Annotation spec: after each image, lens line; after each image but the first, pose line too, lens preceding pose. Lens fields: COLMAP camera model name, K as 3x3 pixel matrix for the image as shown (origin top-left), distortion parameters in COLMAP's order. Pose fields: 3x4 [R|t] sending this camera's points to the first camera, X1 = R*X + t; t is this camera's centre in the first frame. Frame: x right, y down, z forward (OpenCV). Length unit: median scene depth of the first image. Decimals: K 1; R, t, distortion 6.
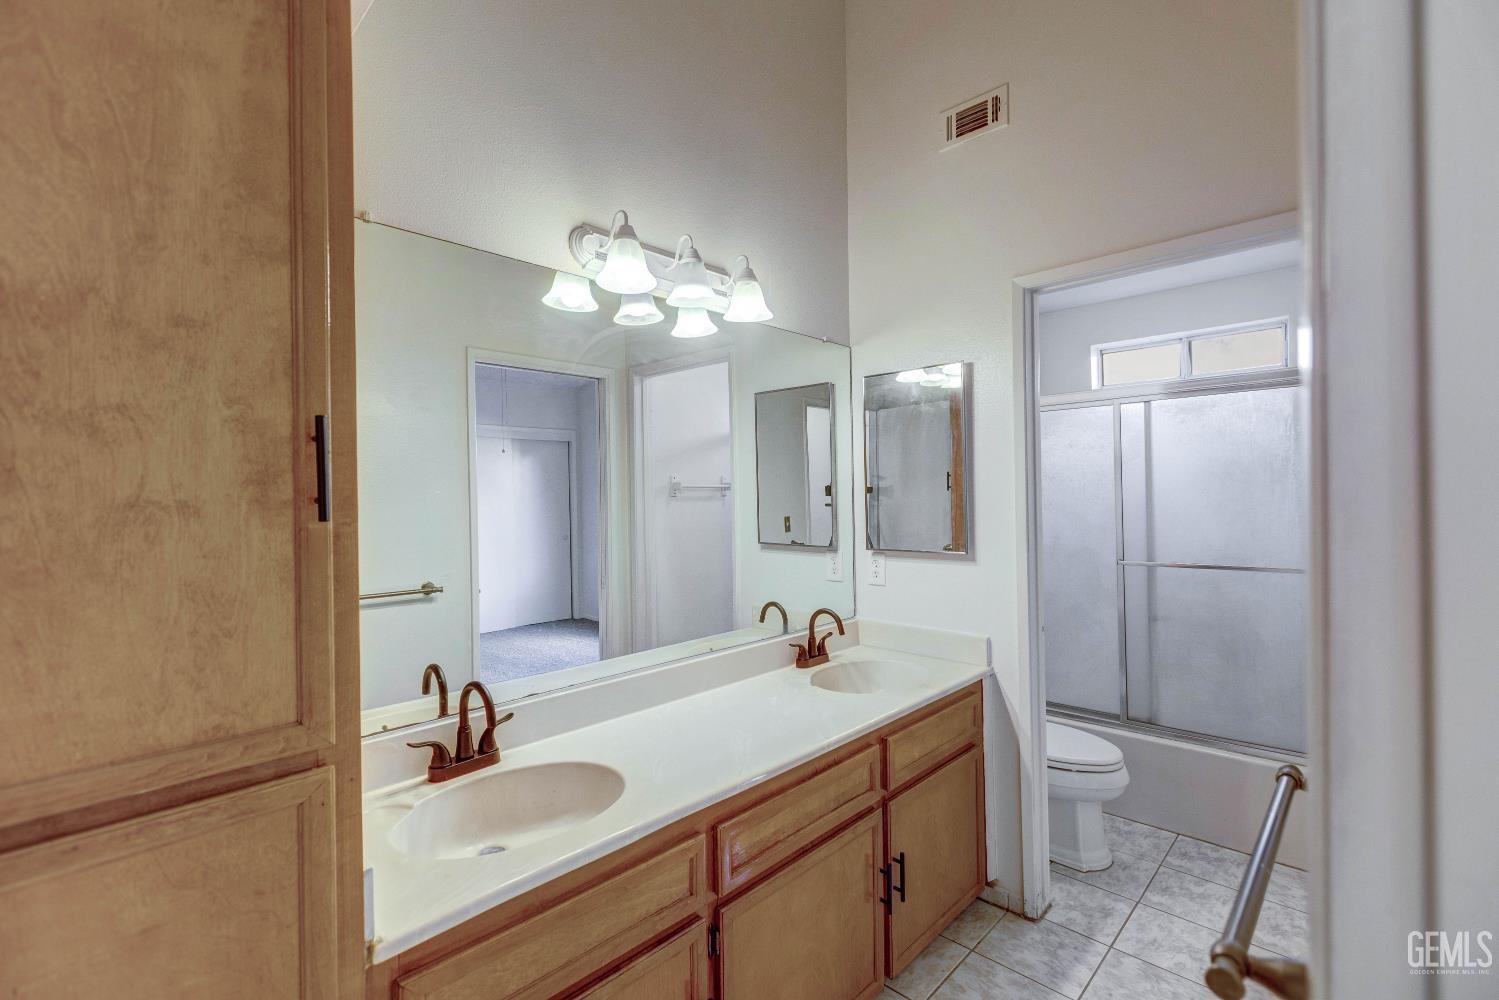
lens RADIAL K [[665.9, 0, 751.6], [0, 665.9, 494.0], [0, 0, 1]] dist [0.004664, -0.000674]
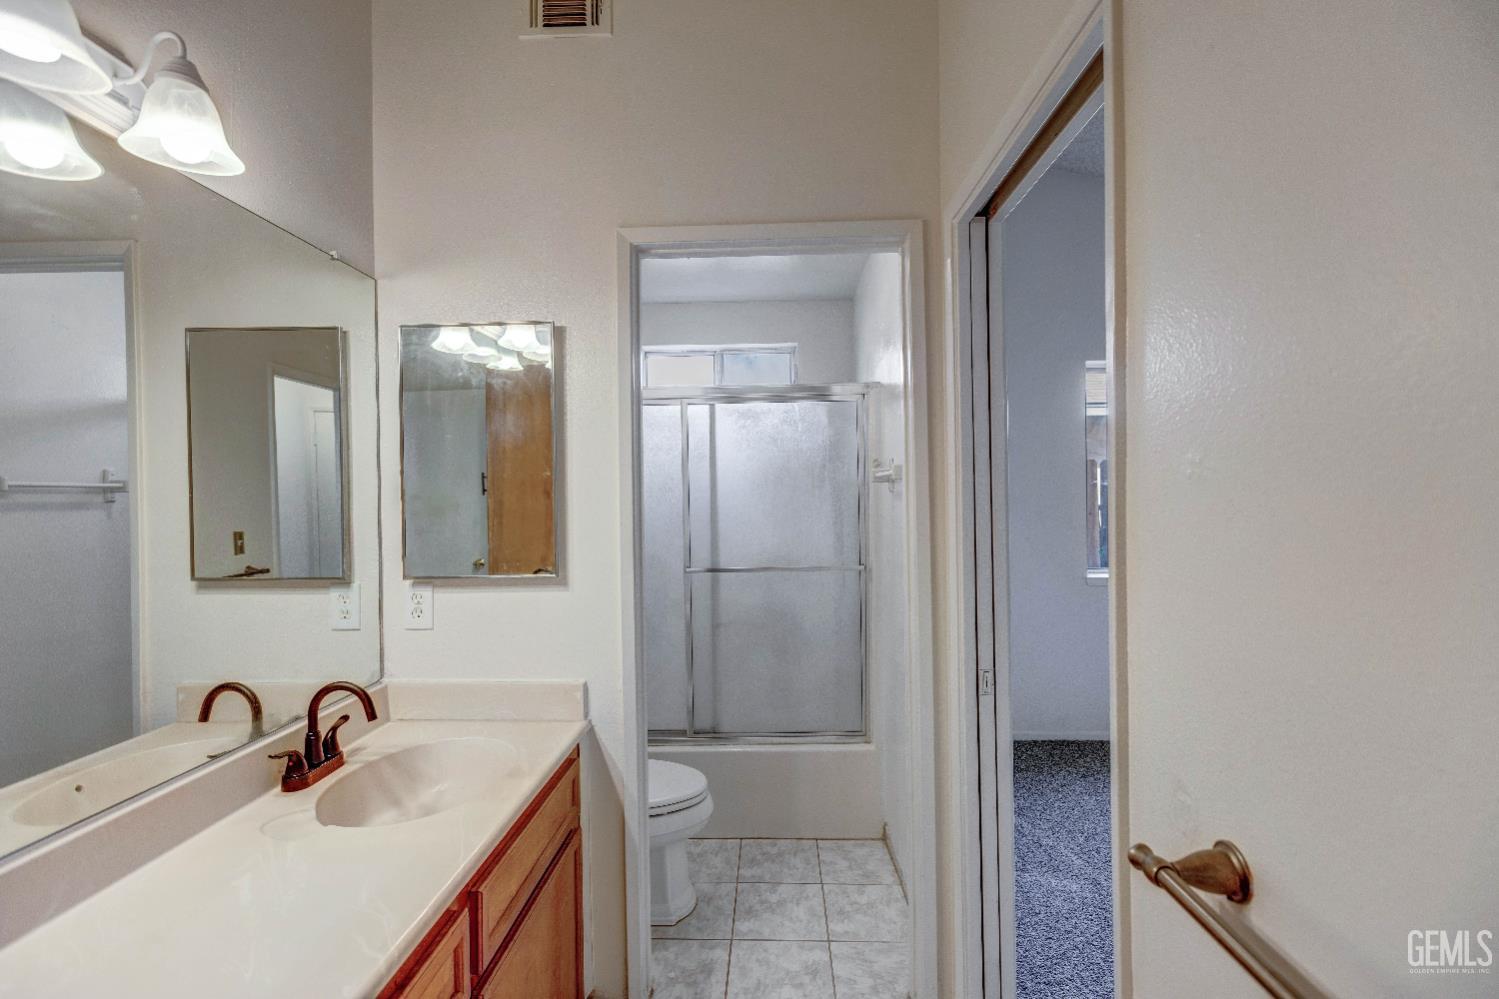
lens RADIAL K [[665.9, 0, 751.6], [0, 665.9, 493.5], [0, 0, 1]] dist [0.004664, -0.000674]
pose [[0.747678, 0.005331, 0.664040, -0.015428], [0.000798, 0.999960, -0.008926, 0.001813], [-0.664061, 0.007204, 0.747644, 0.262565]]
